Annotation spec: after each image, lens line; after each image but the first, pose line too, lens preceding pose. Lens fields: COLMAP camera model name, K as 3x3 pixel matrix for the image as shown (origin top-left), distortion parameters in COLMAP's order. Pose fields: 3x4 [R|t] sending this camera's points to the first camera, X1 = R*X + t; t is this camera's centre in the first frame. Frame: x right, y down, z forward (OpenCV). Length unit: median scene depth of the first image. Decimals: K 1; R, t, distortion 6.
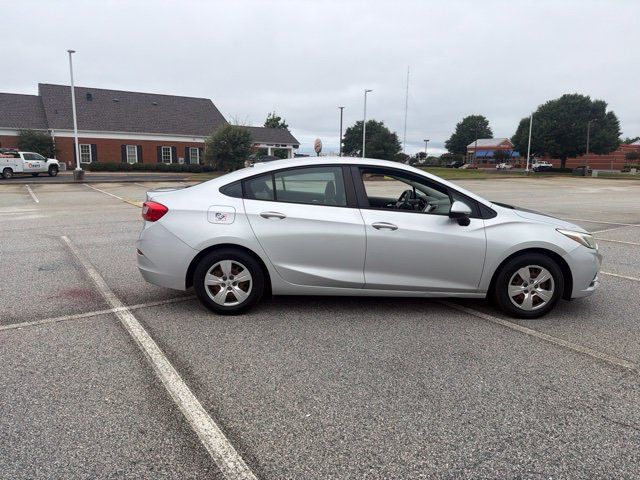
lens RADIAL K [[448.9, 0, 318.9], [0, 448.9, 244.1], [0, 0, 1]] dist [0.047285, -0.059403]
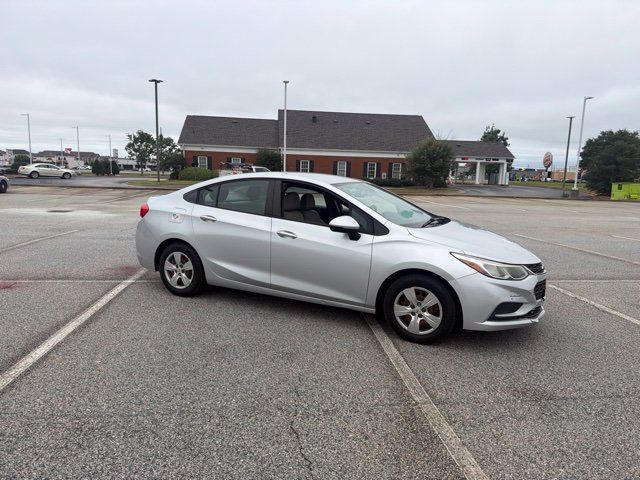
lens RADIAL K [[448.9, 0, 320.2], [0, 448.9, 243.3], [0, 0, 1]] dist [0.047285, -0.059403]
pose [[0.885070, 0.085052, -0.457621, 0.714955], [-0.100131, 0.994936, -0.008744, -0.016122], [0.454560, 0.053561, 0.889104, 0.052508]]
